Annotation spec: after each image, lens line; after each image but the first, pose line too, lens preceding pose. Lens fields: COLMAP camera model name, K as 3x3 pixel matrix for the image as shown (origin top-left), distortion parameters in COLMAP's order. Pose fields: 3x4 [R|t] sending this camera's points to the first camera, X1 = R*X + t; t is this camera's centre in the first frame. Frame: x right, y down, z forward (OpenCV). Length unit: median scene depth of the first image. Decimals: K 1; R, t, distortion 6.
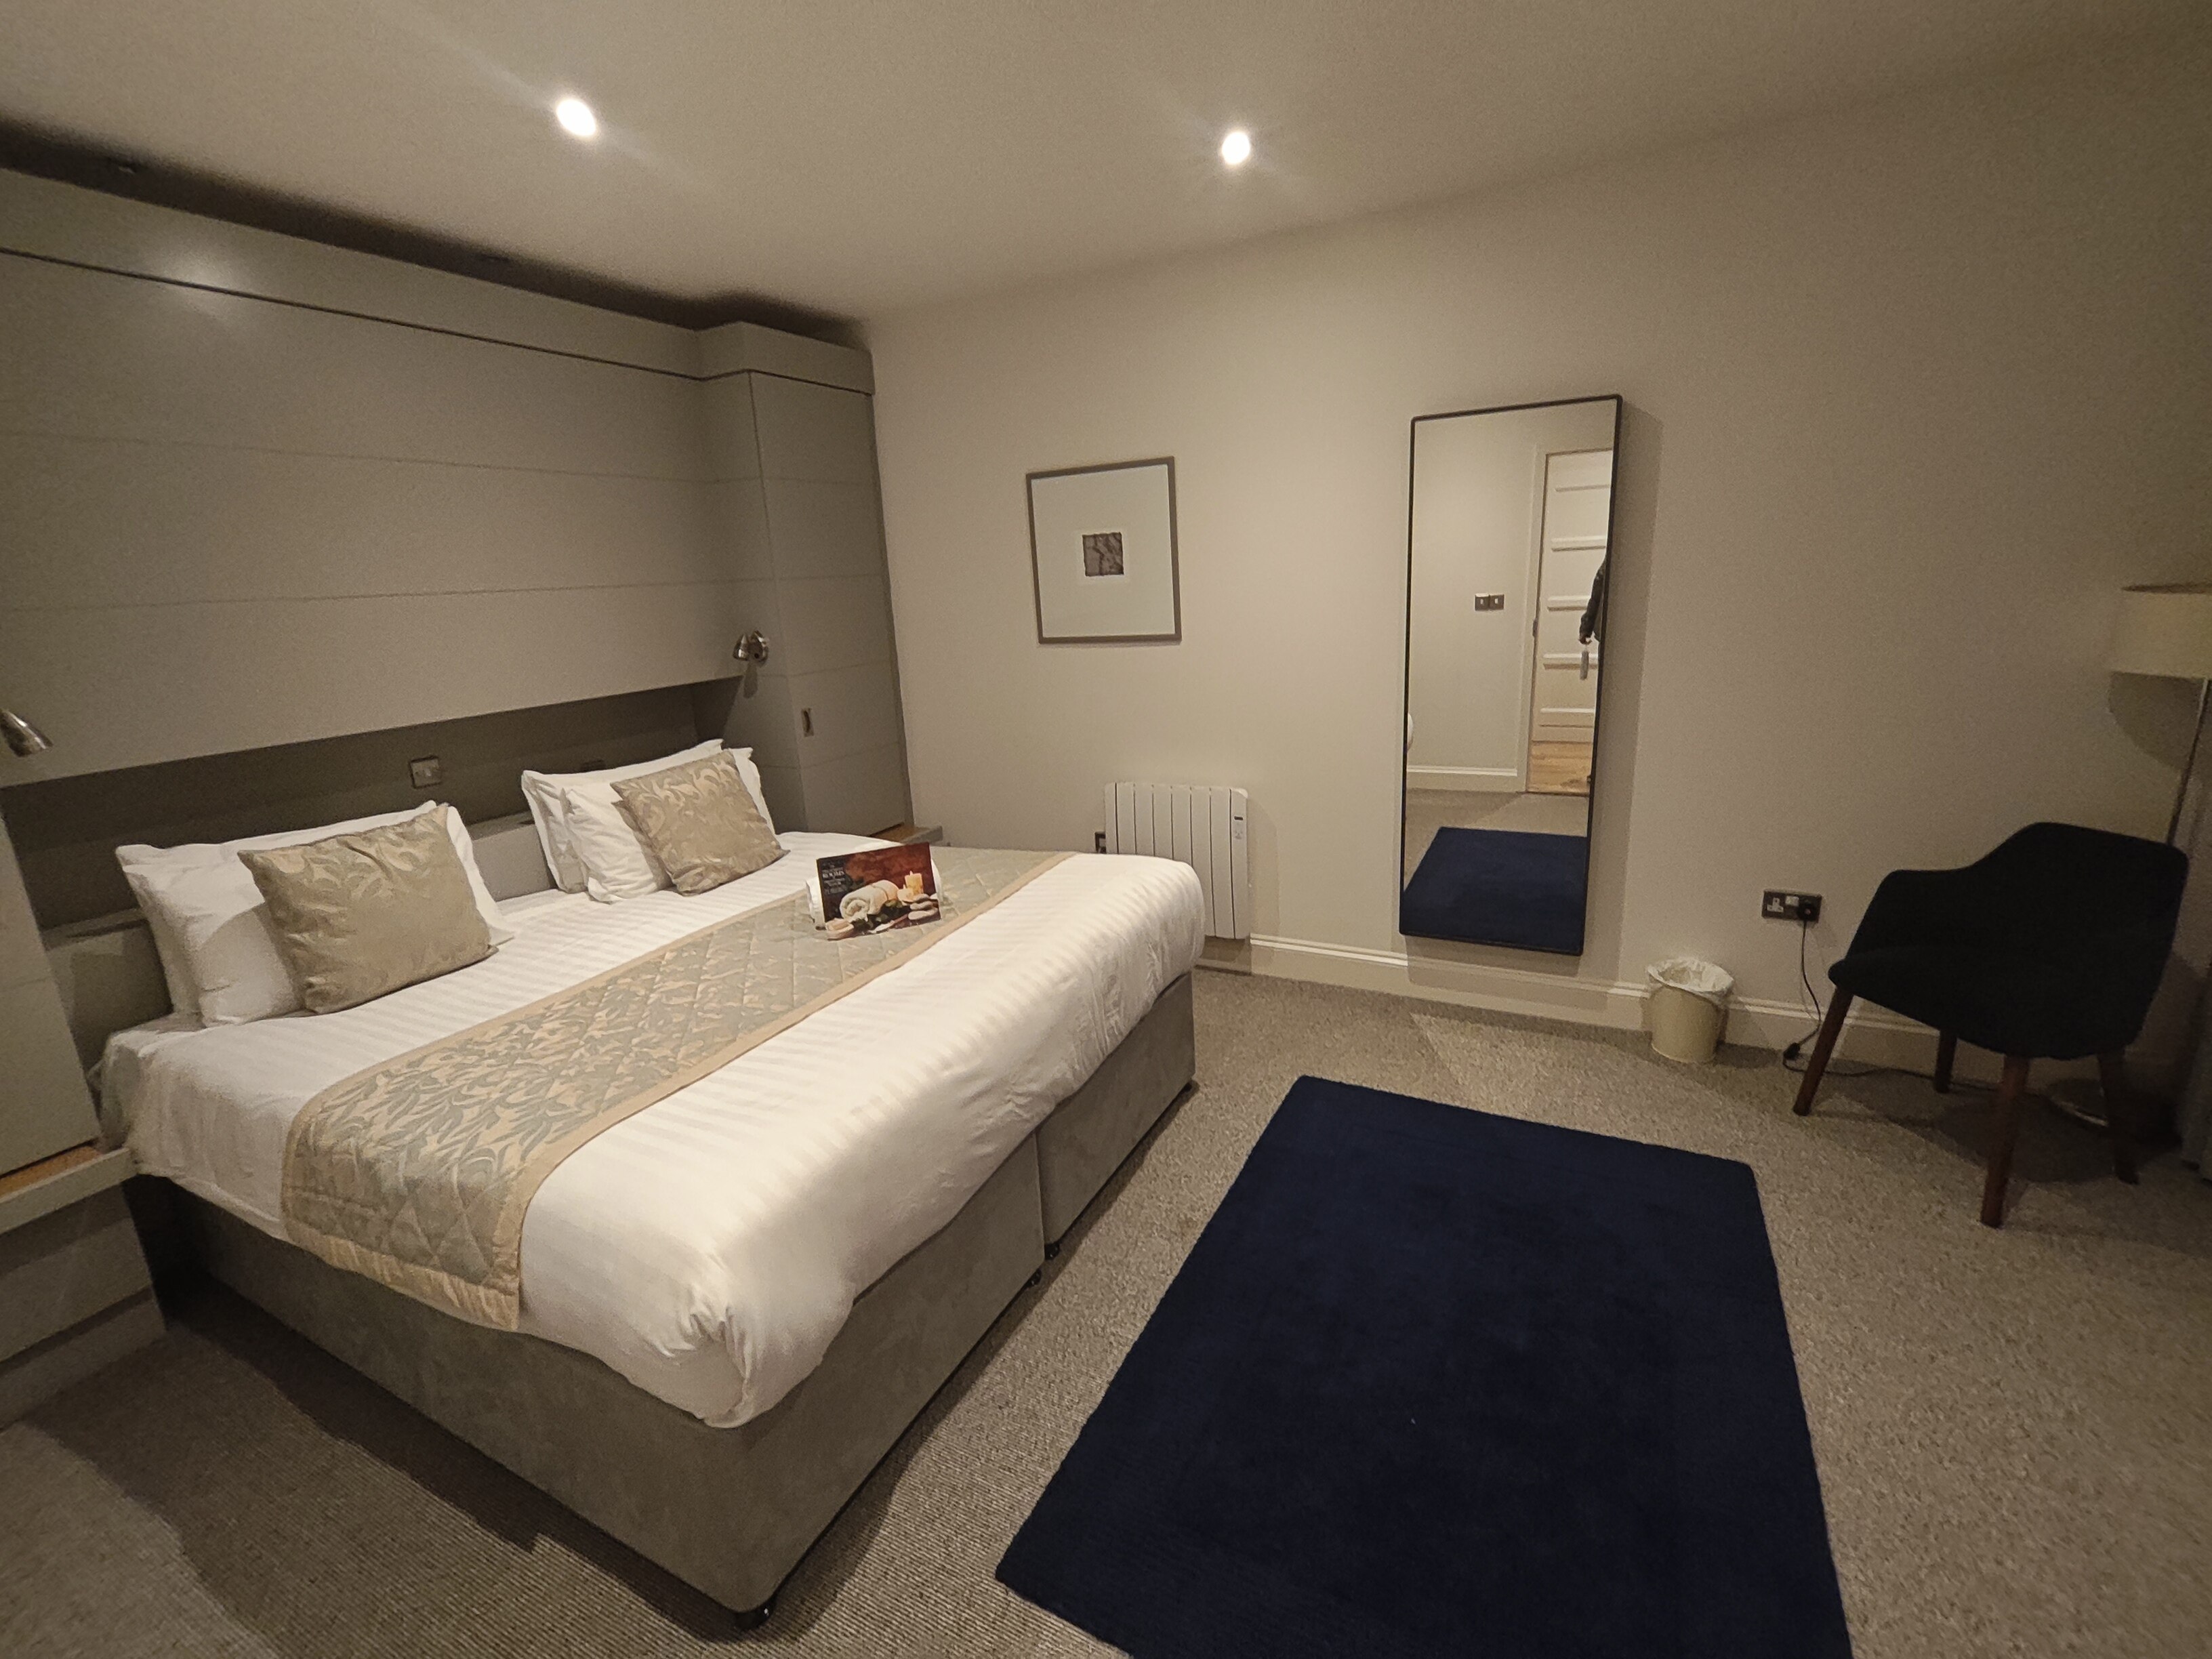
lens RADIAL K [[954.0, 0, 1116.9], [0, 954.0, 820.8], [0, 0, 1]] dist [0.000137, 0.001962]
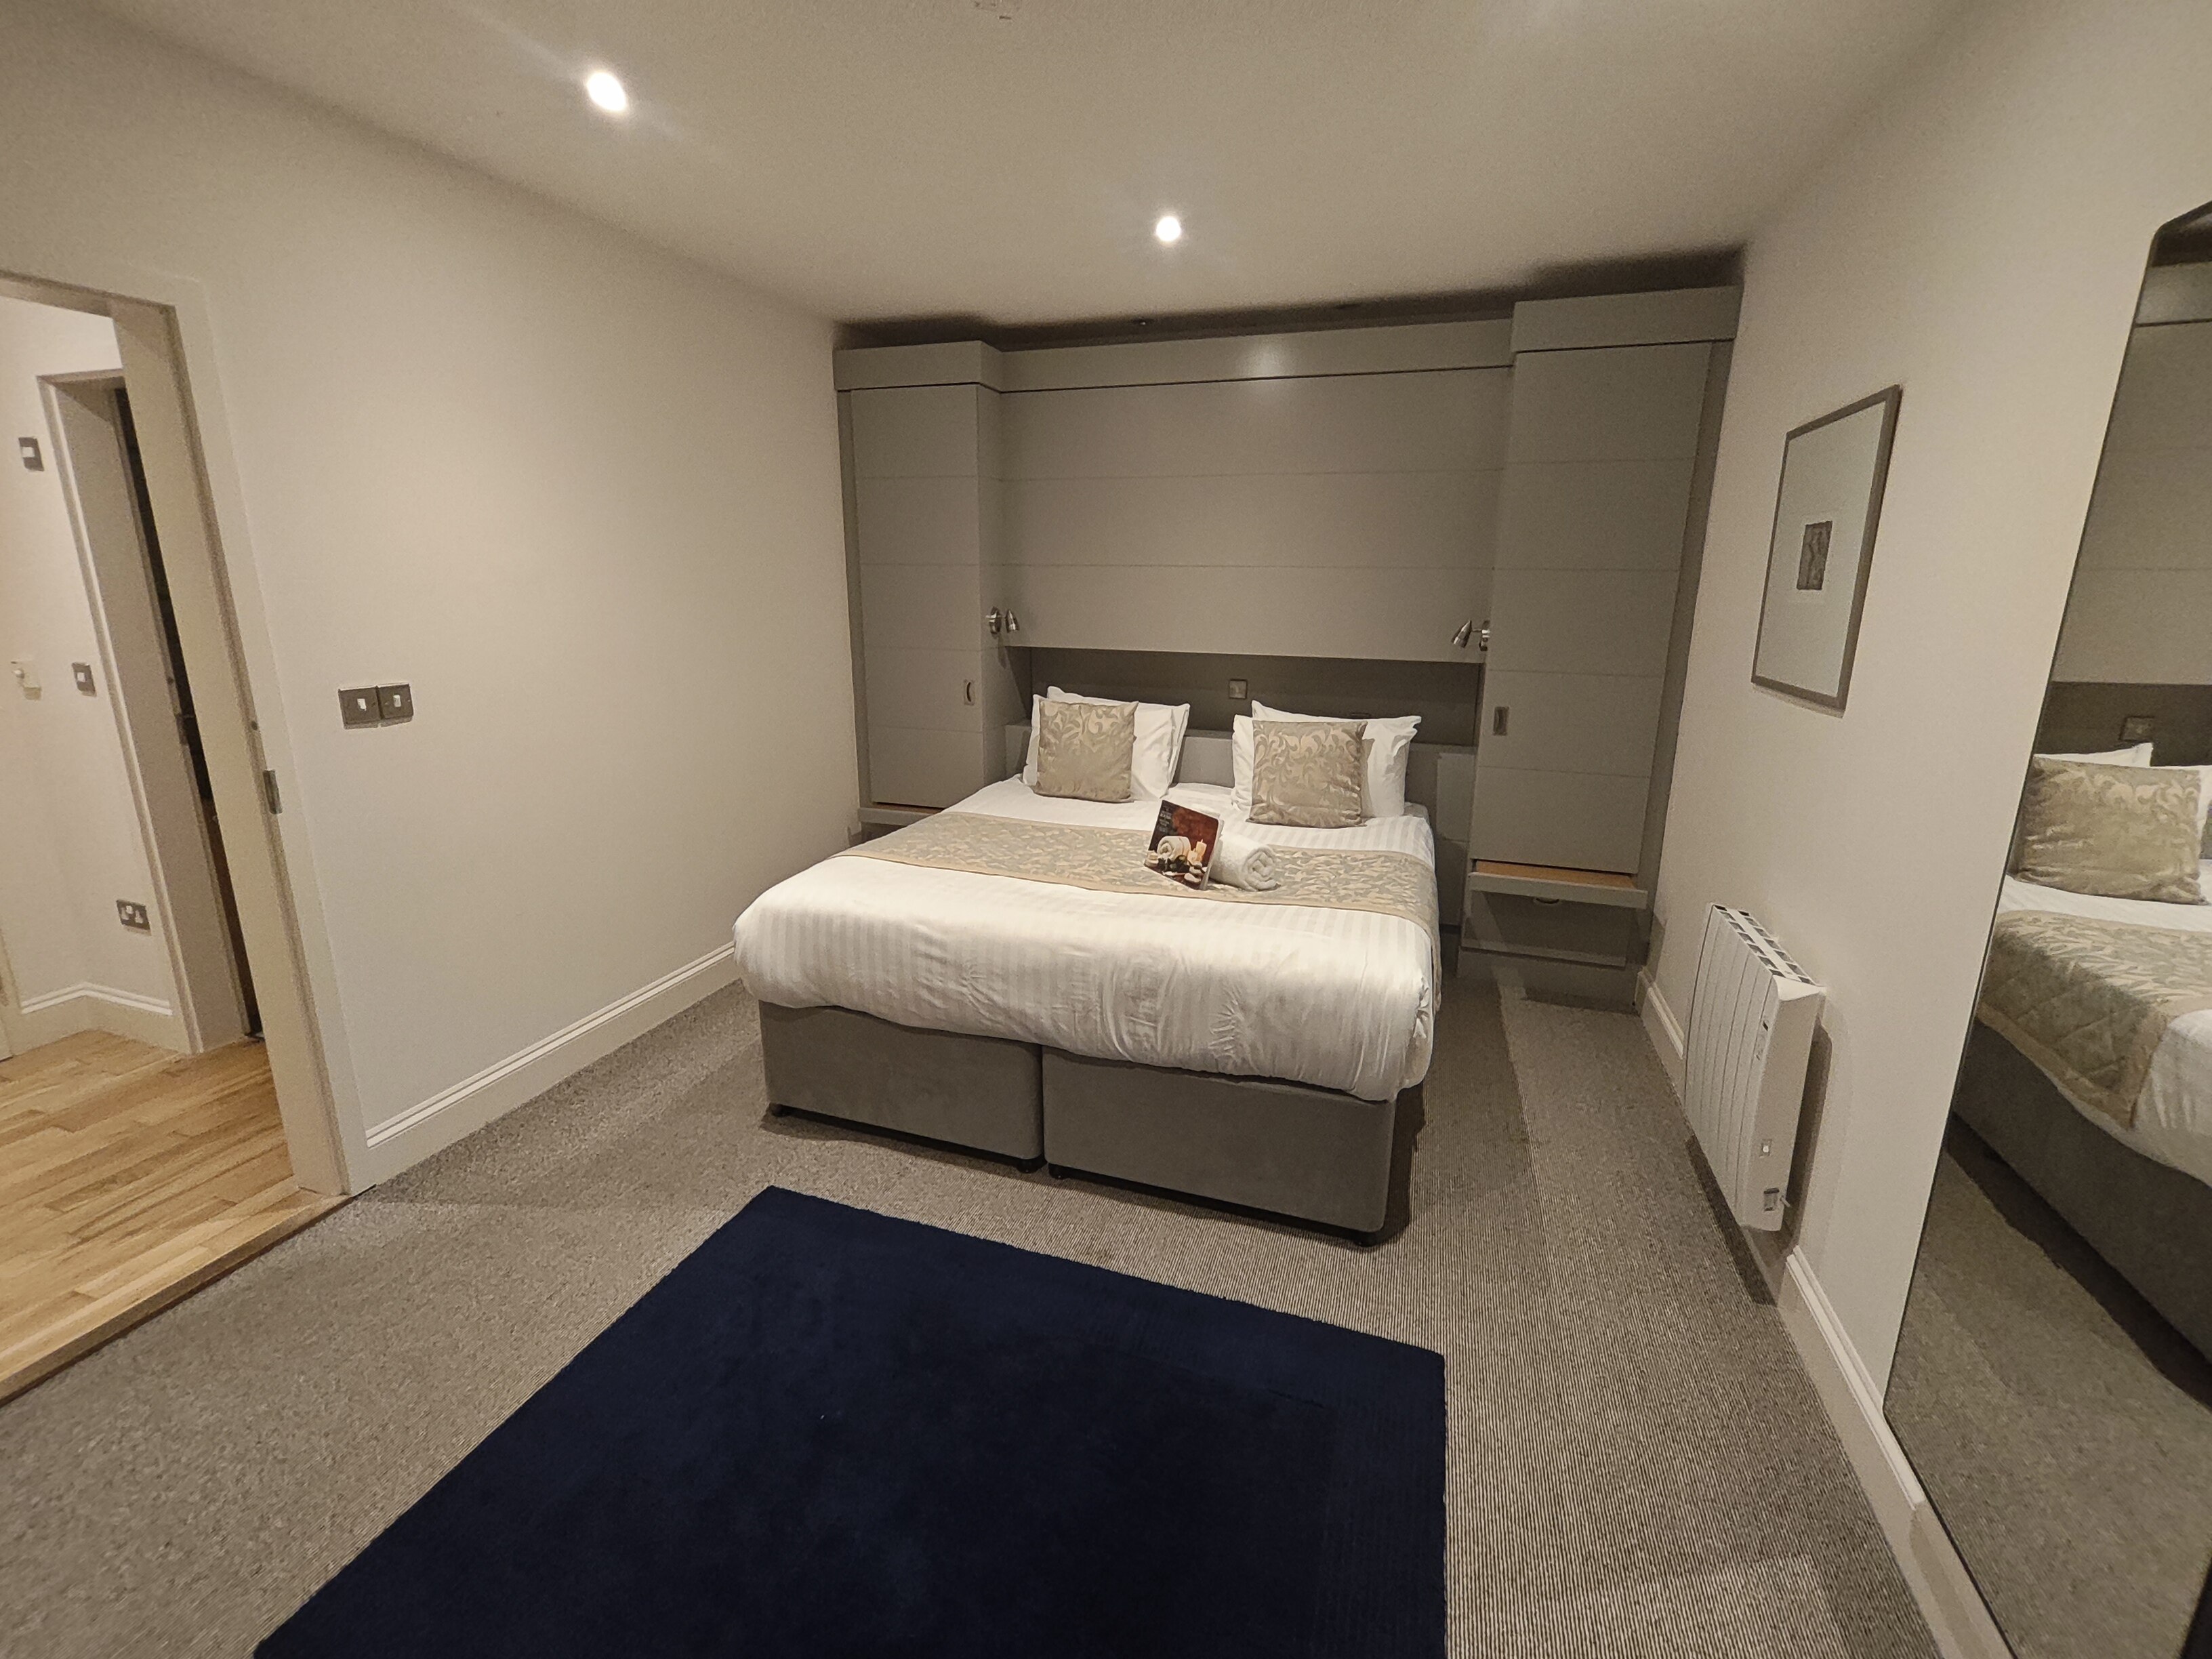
lens RADIAL K [[954.0, 0, 1111.3], [0, 954.0, 824.9], [0, 0, 1]] dist [0.000137, 0.001962]
pose [[0.141049, 0.304463, -0.942023, 0.813396], [-0.267768, 0.927803, 0.259774, -0.224003], [0.953103, 0.215603, 0.212391, 0.673902]]
